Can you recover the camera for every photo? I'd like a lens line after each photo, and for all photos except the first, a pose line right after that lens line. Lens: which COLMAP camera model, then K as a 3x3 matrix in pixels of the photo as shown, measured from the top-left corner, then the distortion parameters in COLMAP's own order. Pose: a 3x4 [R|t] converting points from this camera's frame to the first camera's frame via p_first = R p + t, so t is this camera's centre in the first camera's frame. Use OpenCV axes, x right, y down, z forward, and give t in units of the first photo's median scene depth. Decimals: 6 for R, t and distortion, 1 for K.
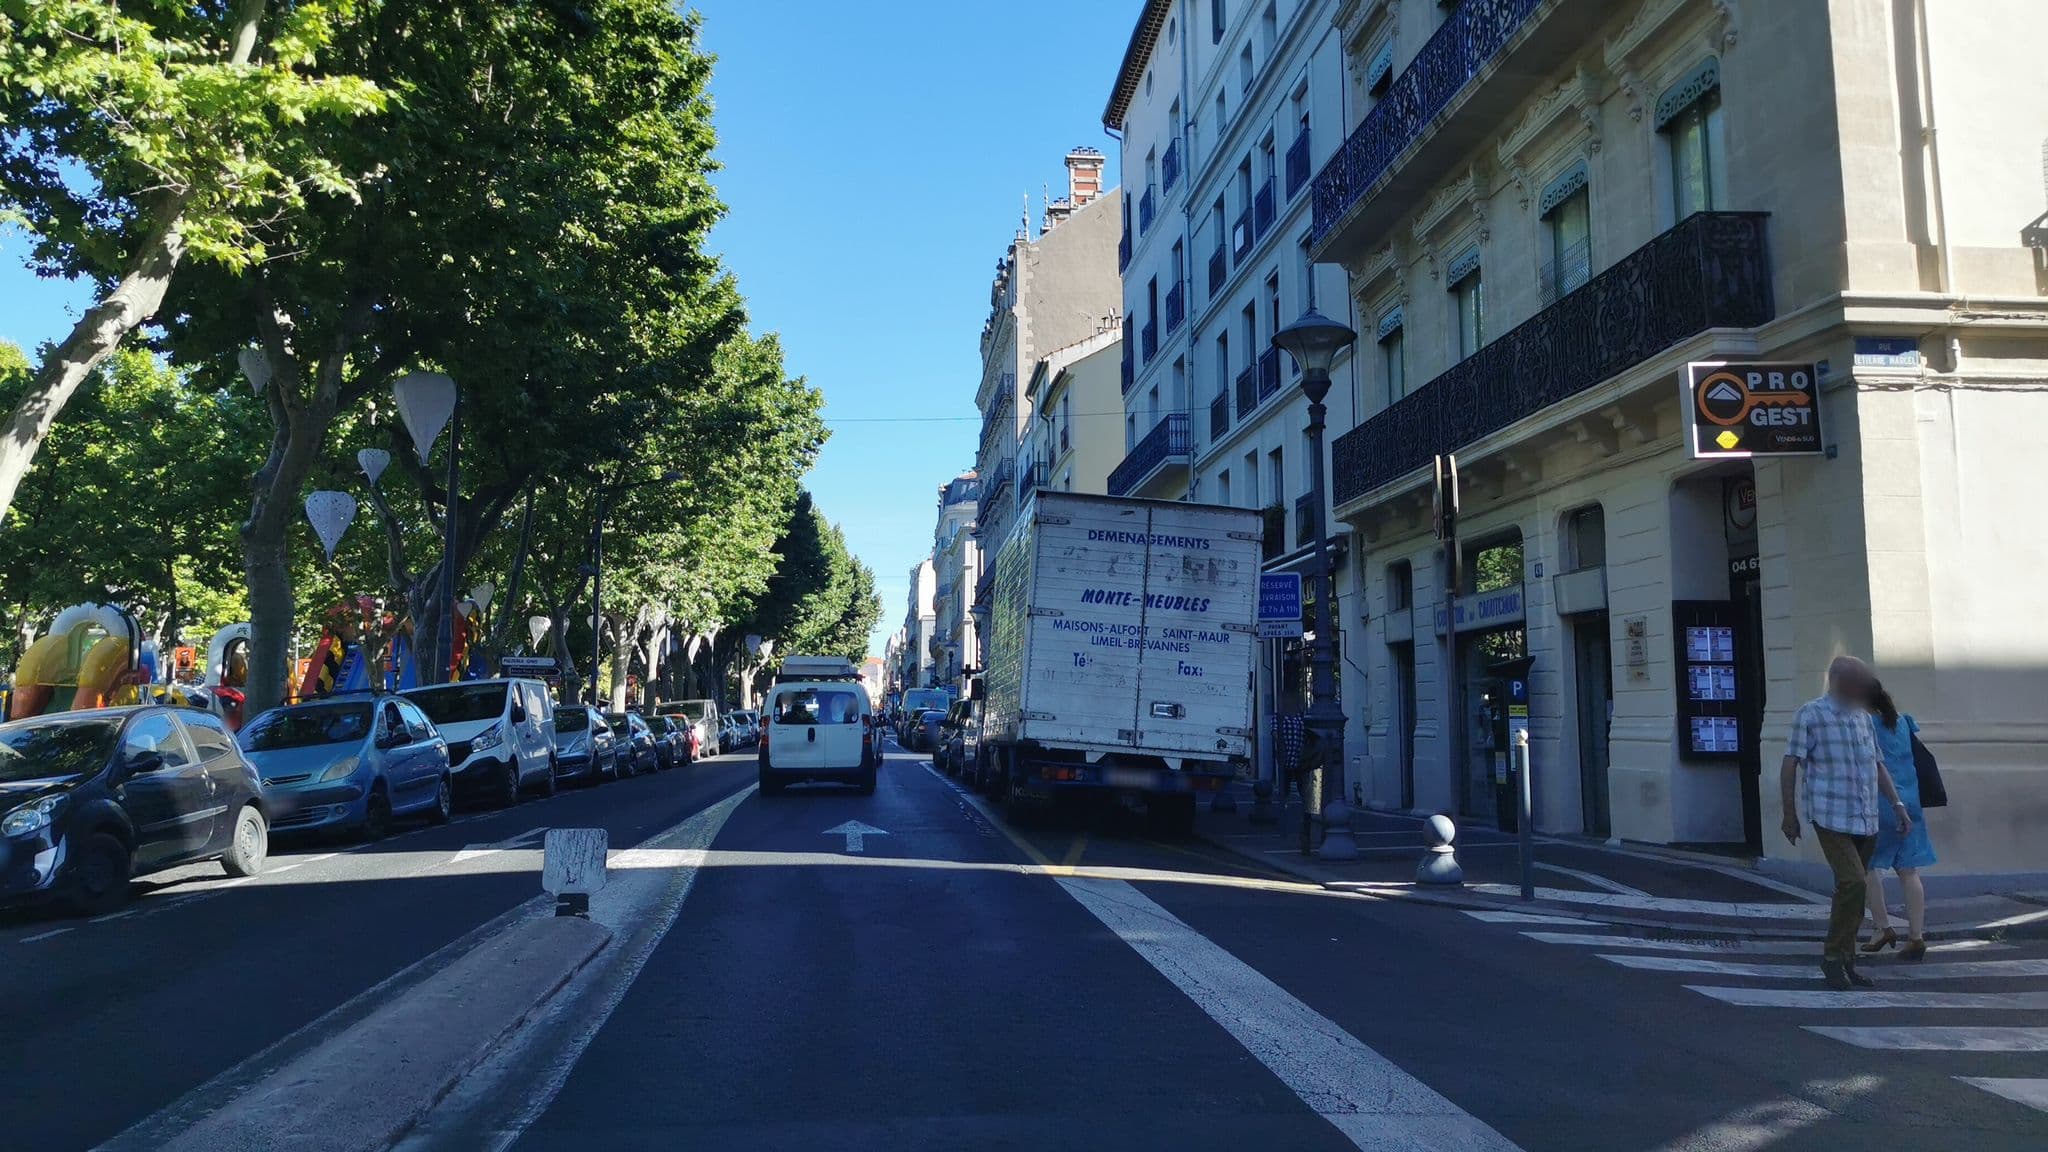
lens RADIAL K [[1403.9, 0, 1024.9], [0, 1403.9, 573.4], [0, 0, 1]] dist [0.036915, 0.001342]
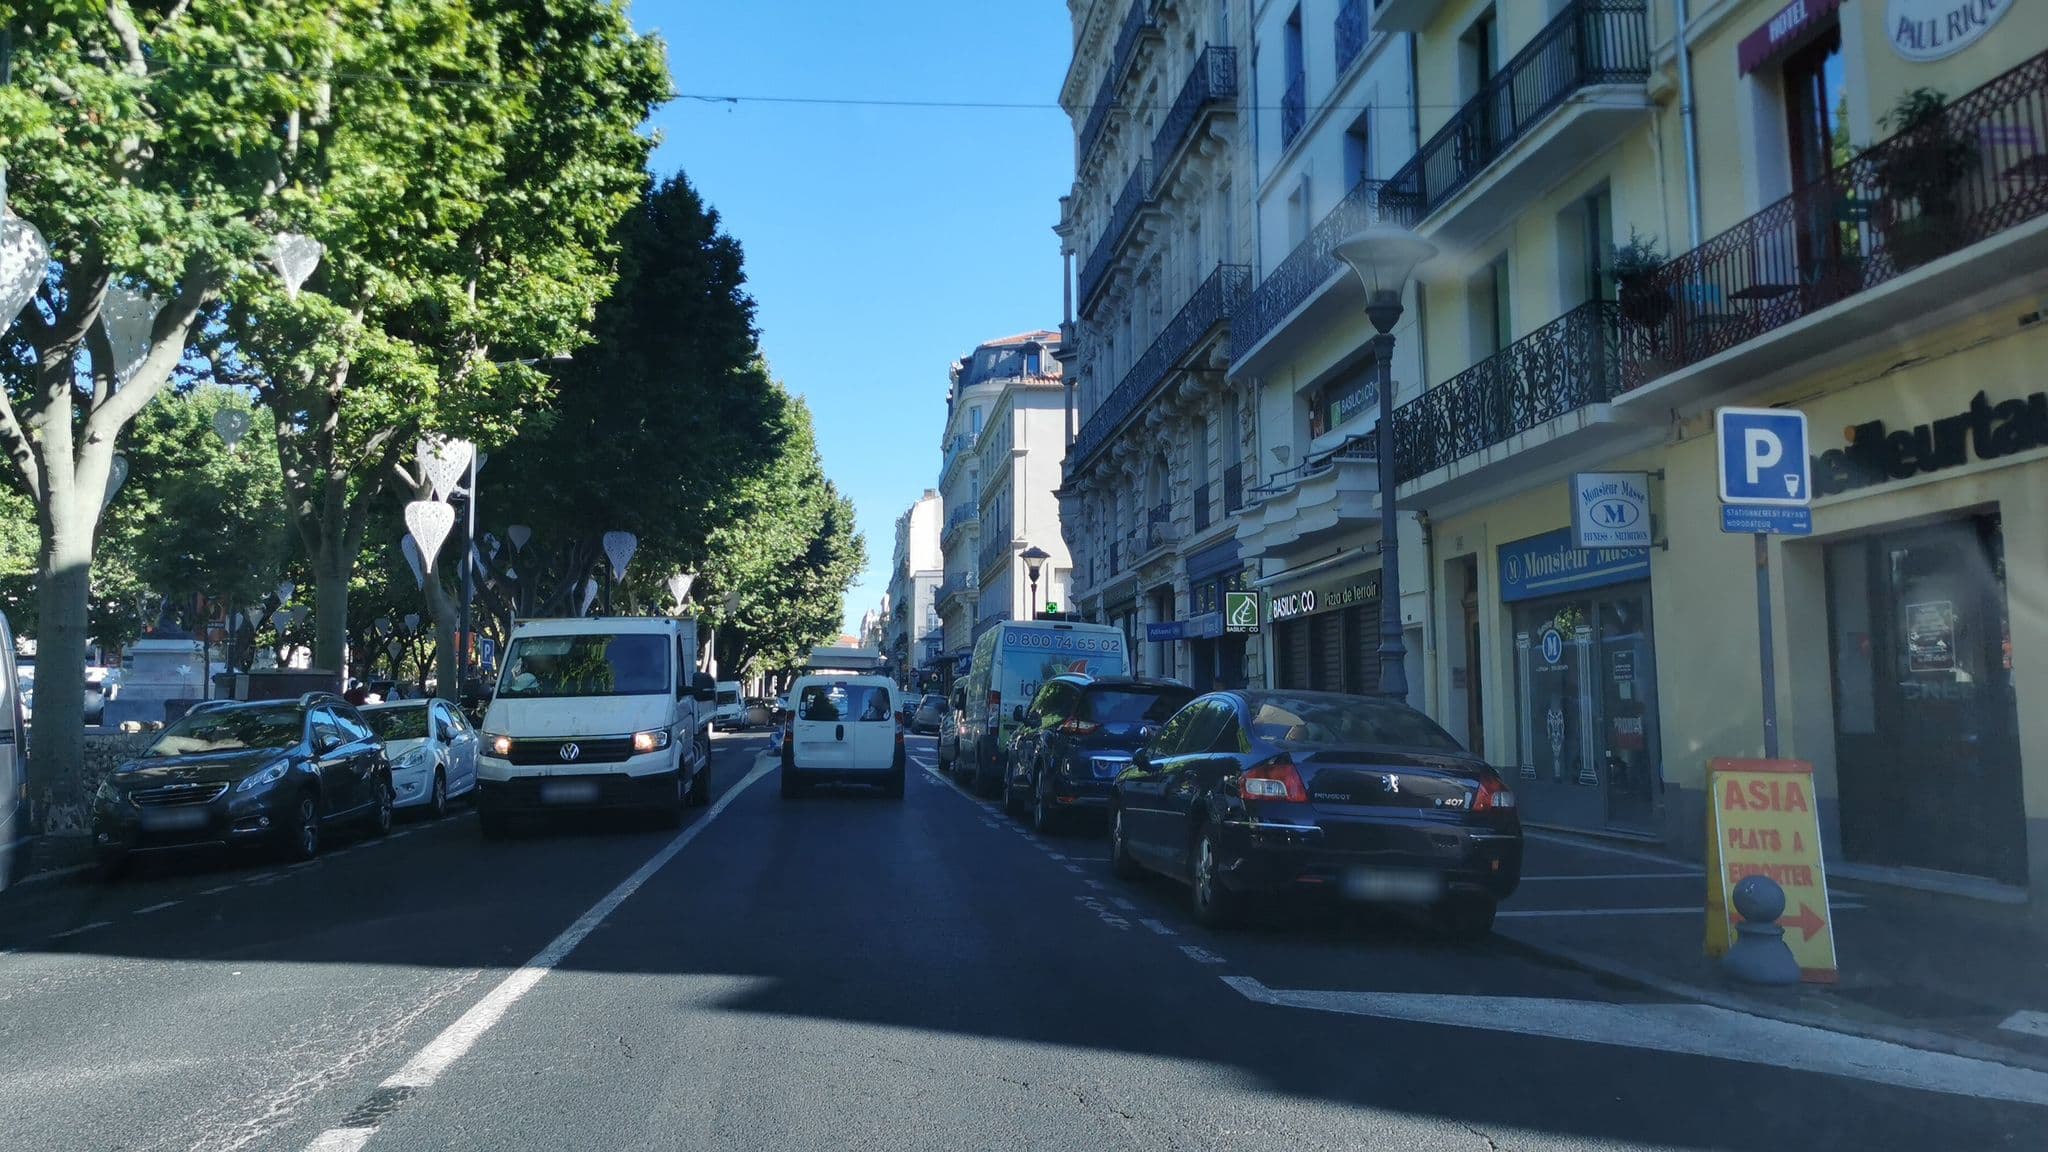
lens RADIAL K [[1403.9, 0, 1022.0], [0, 1403.9, 575.4], [0, 0, 1]] dist [0.036915, 0.001342]
pose [[0.999834, 0.001156, 0.018208, -0.034555], [-0.001357, 0.999938, 0.011050, 0.028813], [-0.018194, -0.011072, 0.999773, 0.276018]]
